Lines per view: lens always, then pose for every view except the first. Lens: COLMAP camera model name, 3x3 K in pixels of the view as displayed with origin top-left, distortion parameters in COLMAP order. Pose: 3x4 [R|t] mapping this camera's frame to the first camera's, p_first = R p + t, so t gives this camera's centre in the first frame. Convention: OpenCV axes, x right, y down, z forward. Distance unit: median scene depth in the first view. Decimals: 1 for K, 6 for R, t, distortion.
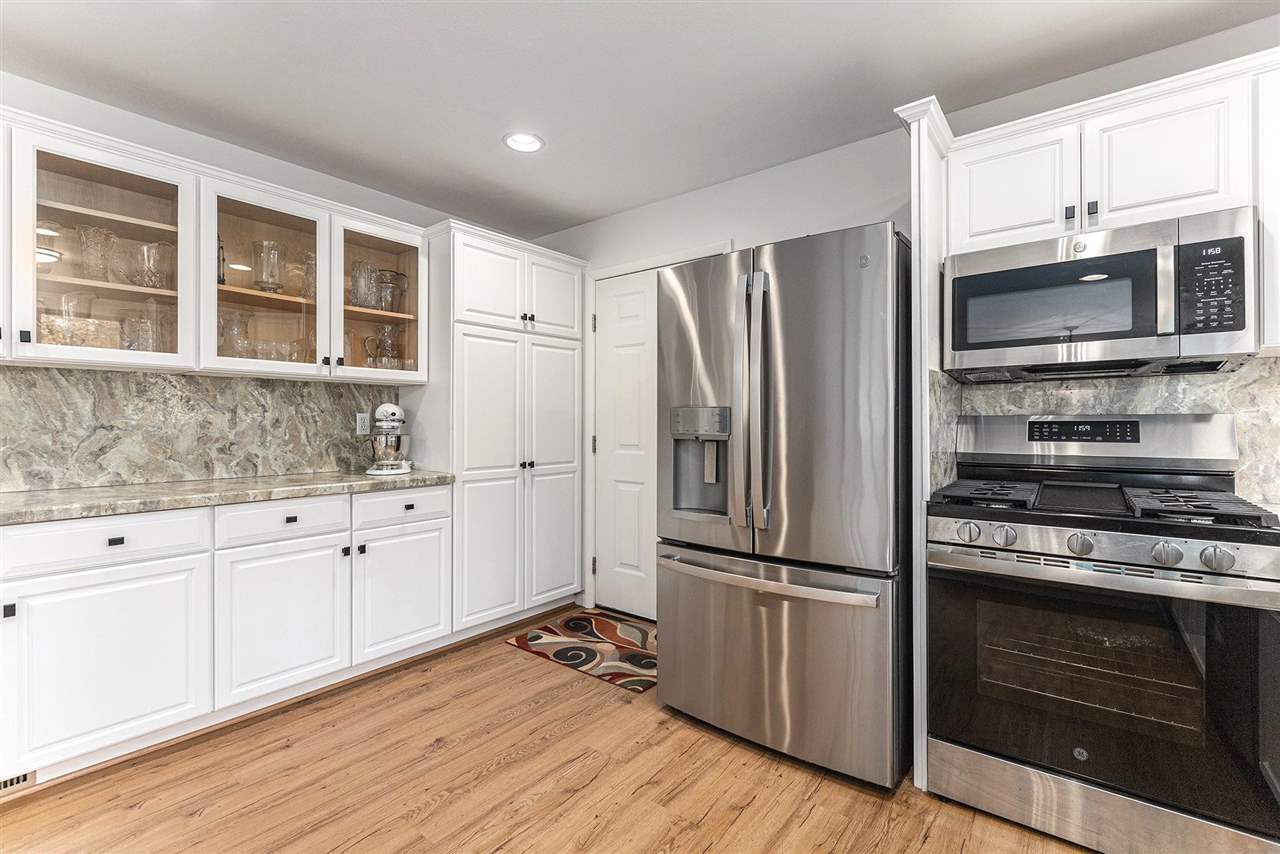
lens RADIAL K [[569.3, 0, 642.0], [0, 569.3, 422.6], [0, 0, 1]] dist [-0.003270, -0.001191]
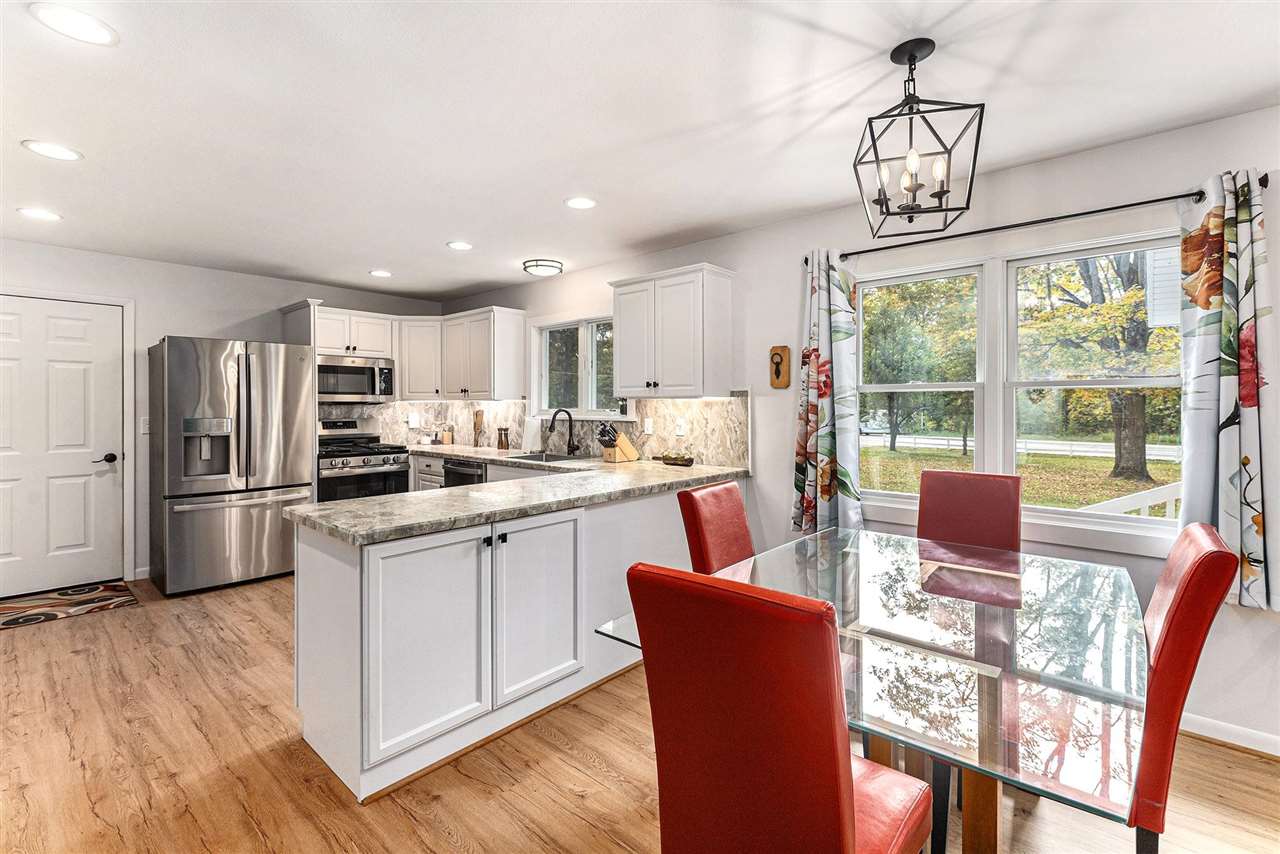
lens RADIAL K [[569.3, 0, 639.6], [0, 569.3, 407.9], [0, 0, 1]] dist [-0.003270, -0.001191]
pose [[0.054667, -0.002724, 0.998501, -1.723330], [-0.001752, 0.999994, 0.002824, -0.071314], [-0.998503, -0.001904, 0.054662, -0.519722]]
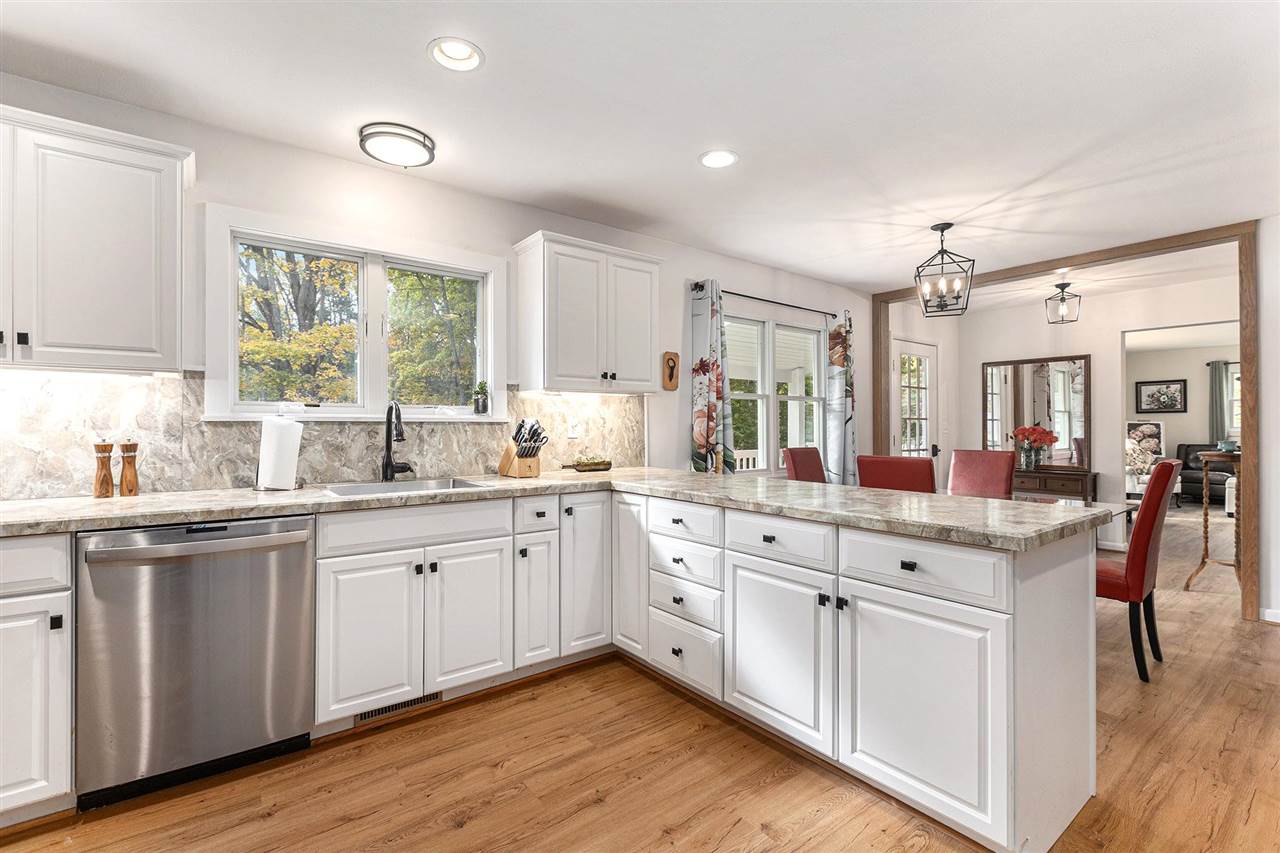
lens RADIAL K [[569.3, 0, 634.4], [0, 569.3, 425.7], [0, 0, 1]] dist [-0.003270, -0.001191]
pose [[-0.969661, 0.004186, 0.244419, -0.381920], [0.002684, 0.999975, -0.006480, 0.002245], [-0.244440, -0.005627, -0.969648, 0.982756]]
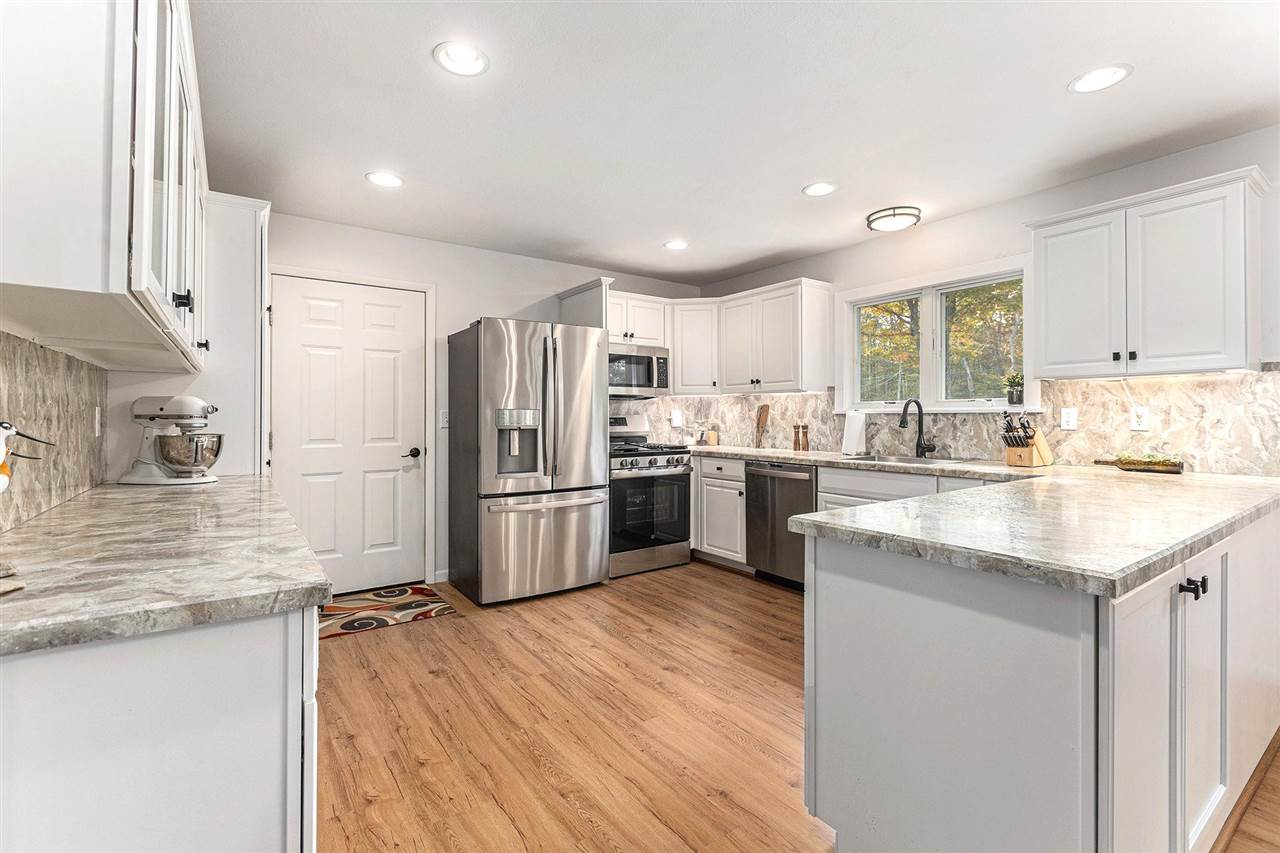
lens RADIAL K [[569.3, 0, 636.0], [0, 569.3, 413.3], [0, 0, 1]] dist [-0.003270, -0.001191]
pose [[0.281801, 0.005503, 0.959457, -1.439653], [-0.000654, 0.999984, -0.005544, -0.006347], [-0.959473, 0.000935, 0.281800, 0.214486]]
